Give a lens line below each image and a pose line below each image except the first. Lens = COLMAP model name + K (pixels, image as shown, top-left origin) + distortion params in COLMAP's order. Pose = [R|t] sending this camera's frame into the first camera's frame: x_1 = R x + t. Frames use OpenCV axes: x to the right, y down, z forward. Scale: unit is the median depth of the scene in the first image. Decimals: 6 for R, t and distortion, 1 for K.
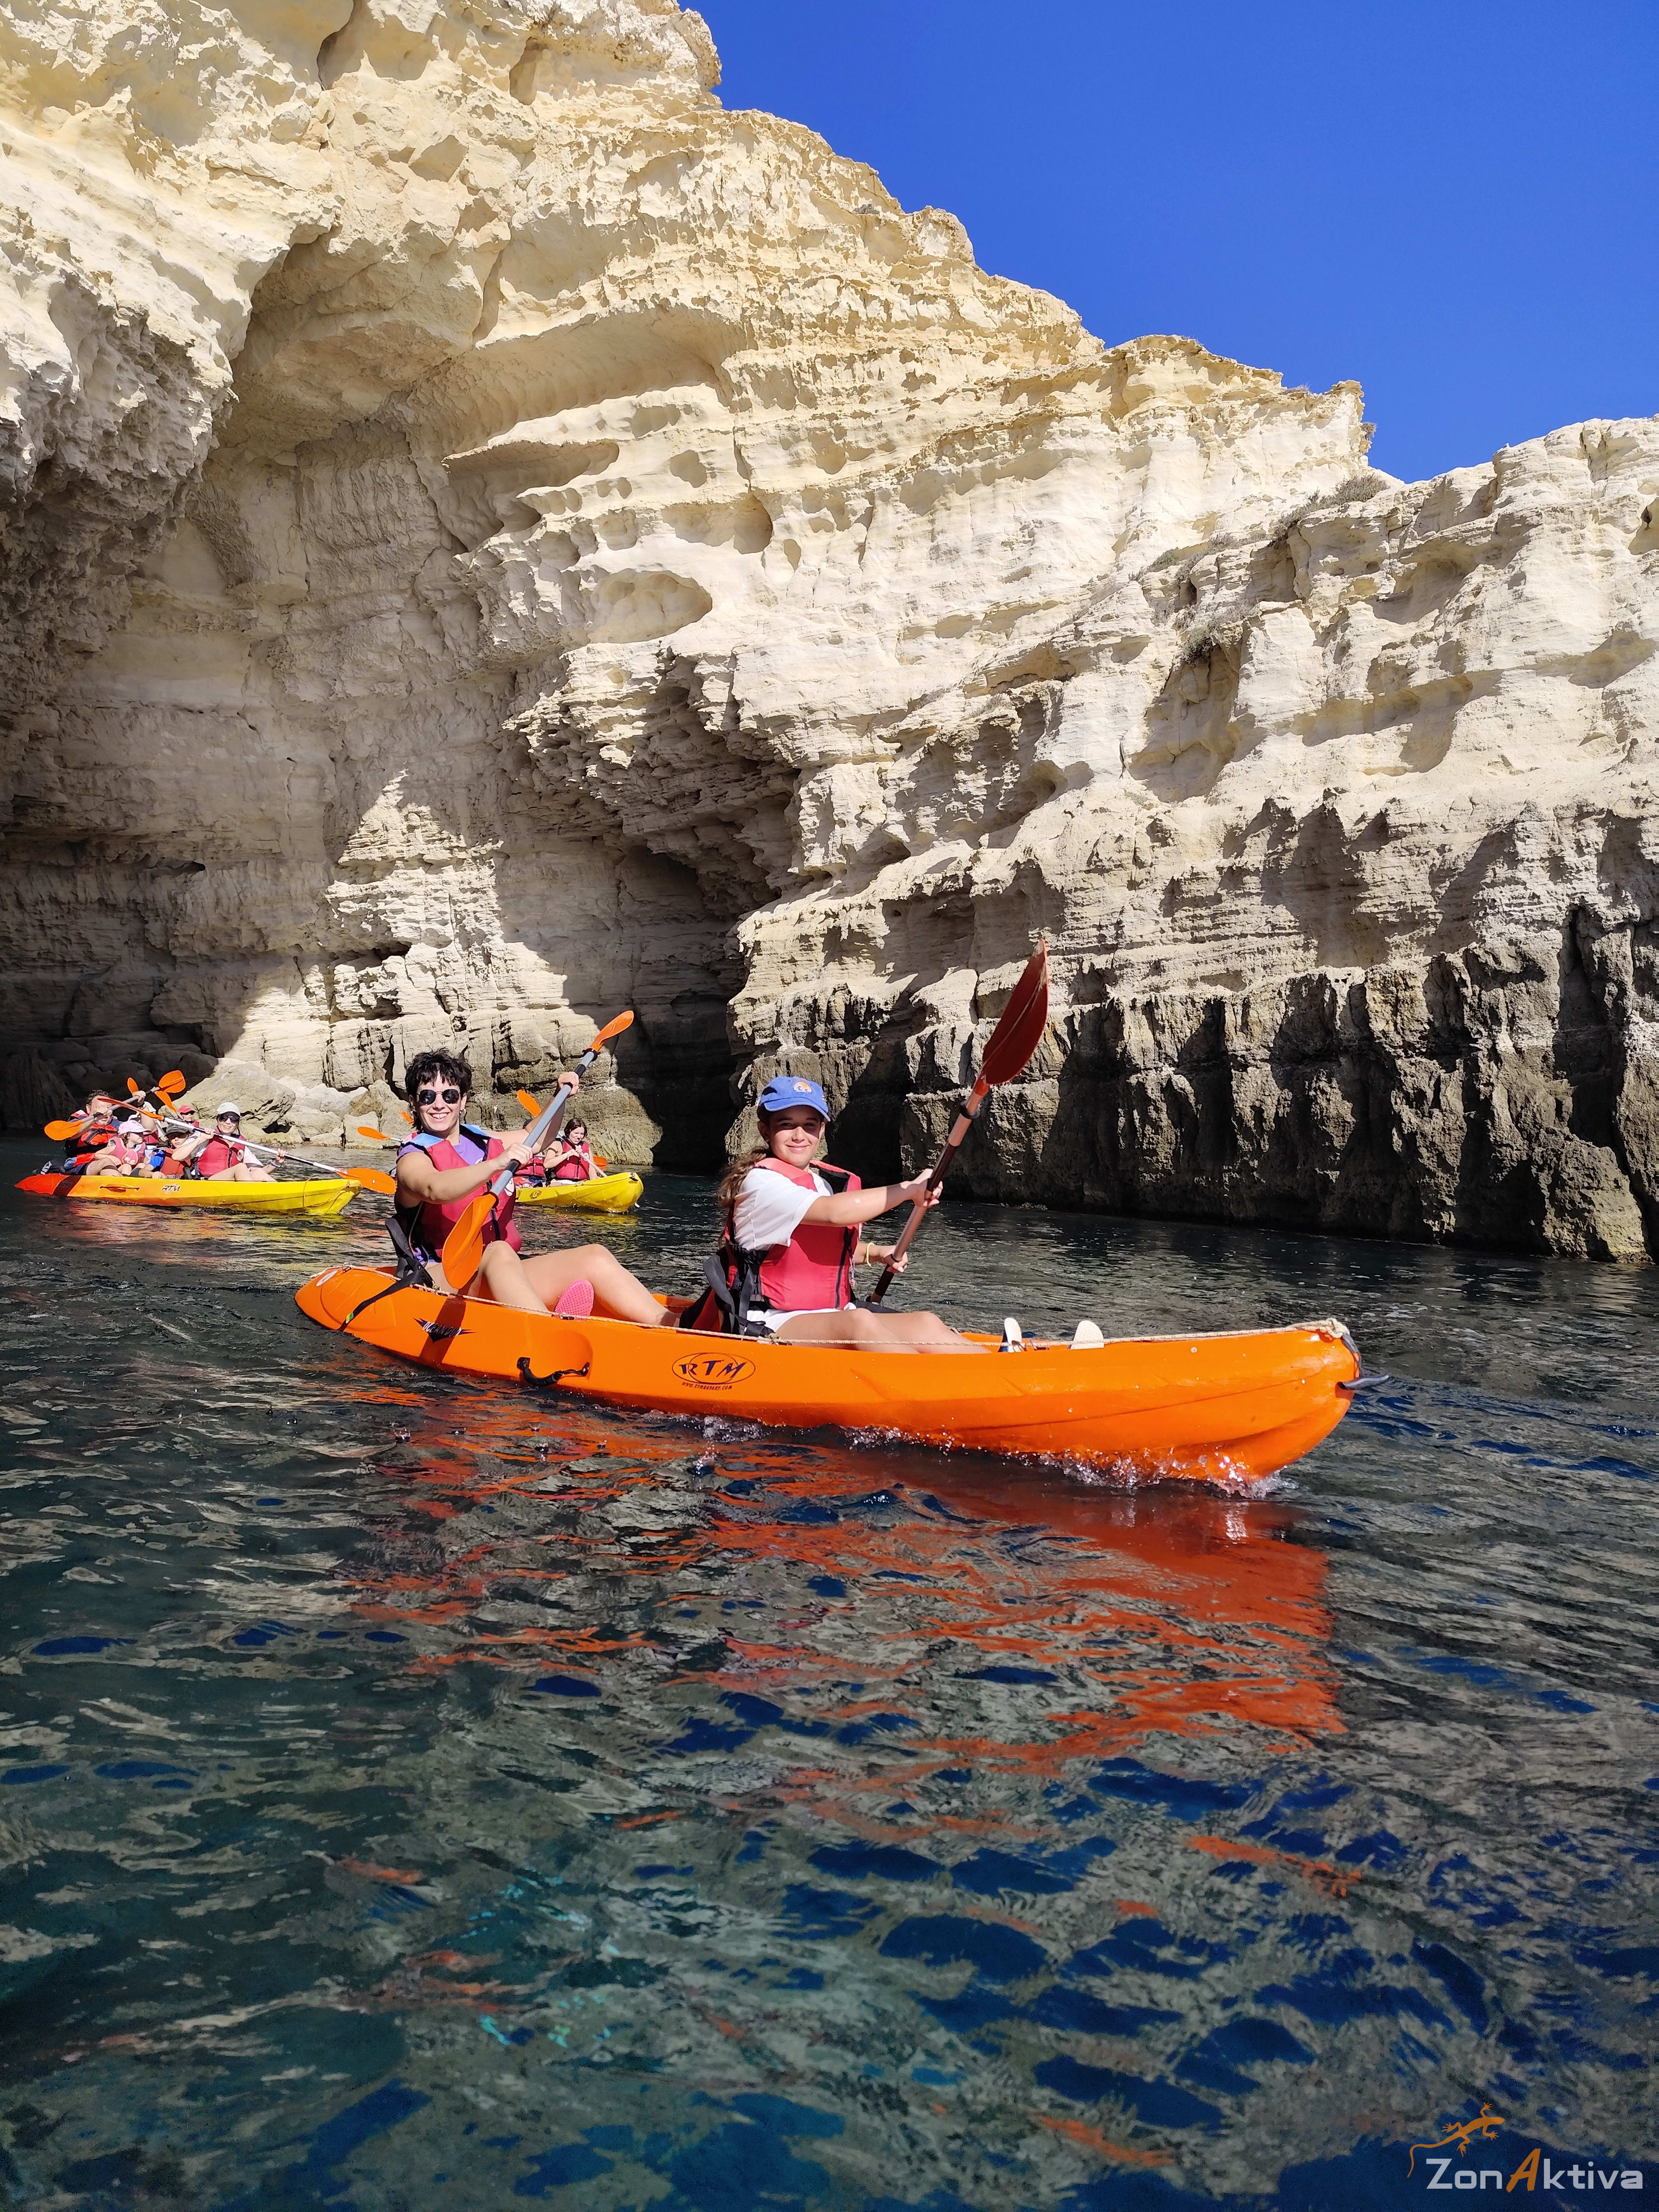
lens RADIAL K [[1533.1, 0, 822.2], [0, 1533.1, 1100.7], [0, 0, 1]] dist [0.060849, -0.070461]
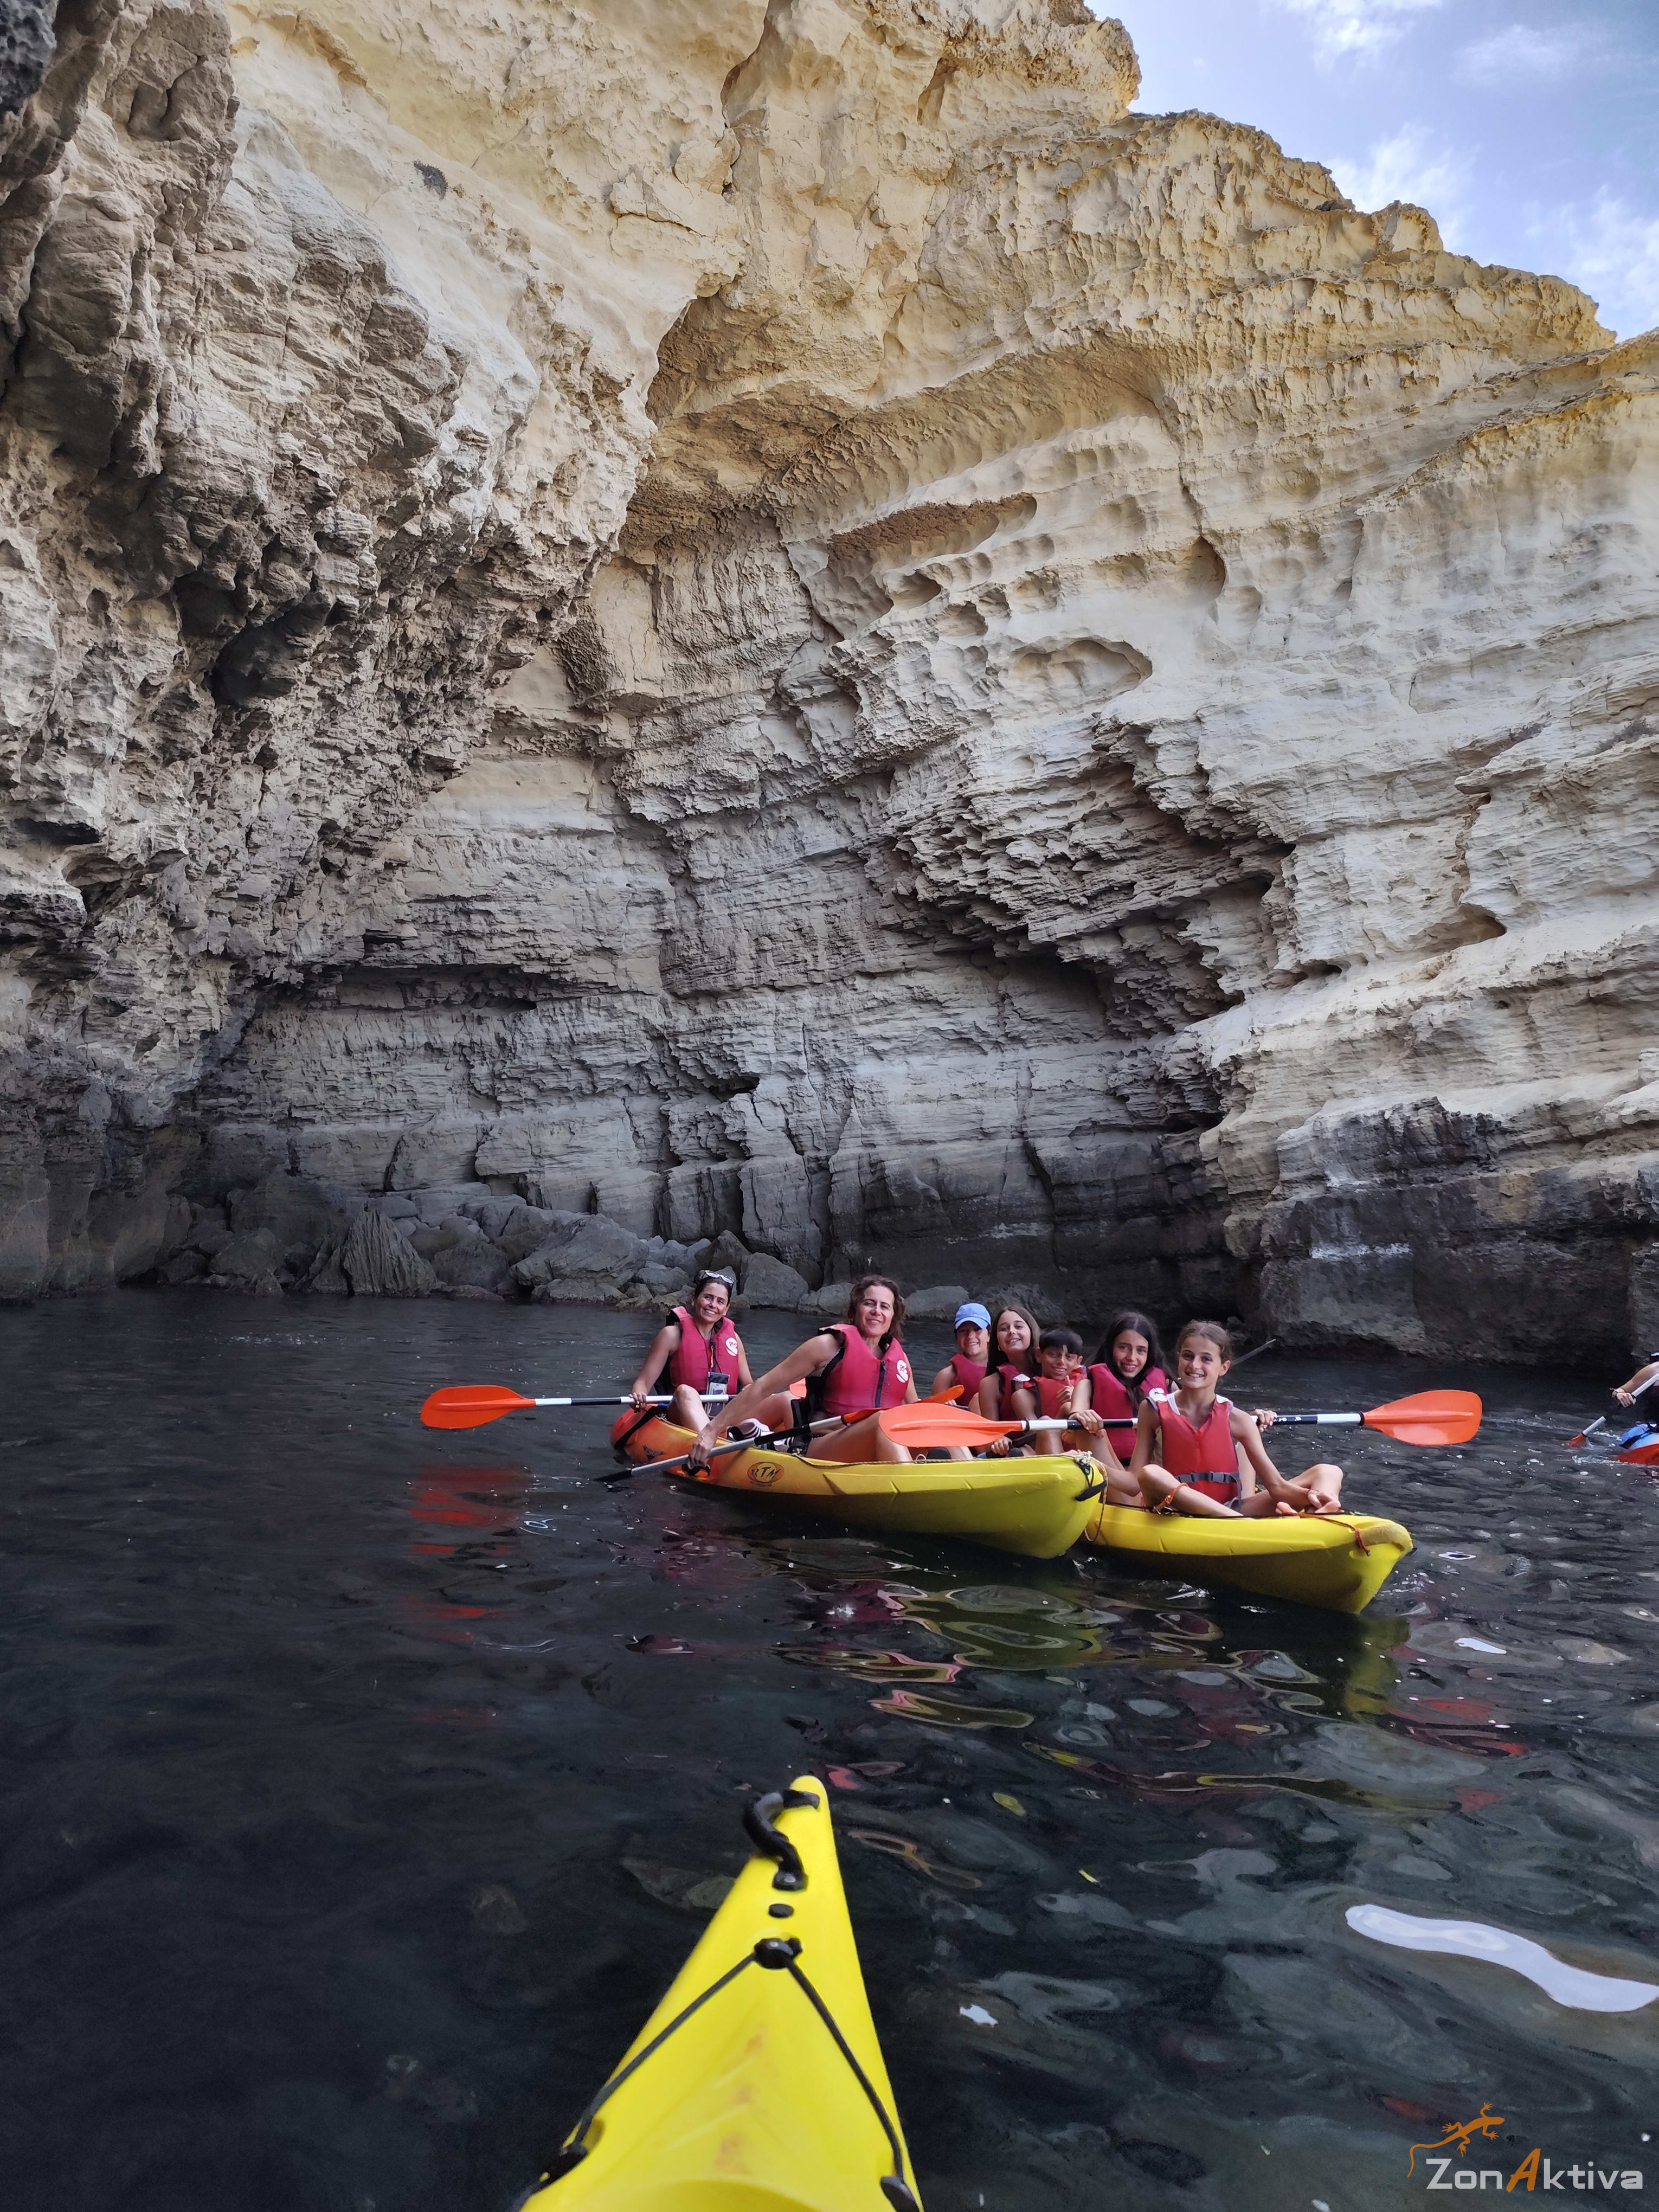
lens RADIAL K [[1531.4, 0, 822.6], [0, 1531.4, 1106.0], [0, 0, 1]] dist [0.052355, -0.053746]
pose [[0.992474, -0.031846, -0.118242, -0.170590], [0.021517, 0.995921, -0.087626, -0.008918], [0.120551, 0.084422, 0.989111, 0.162976]]
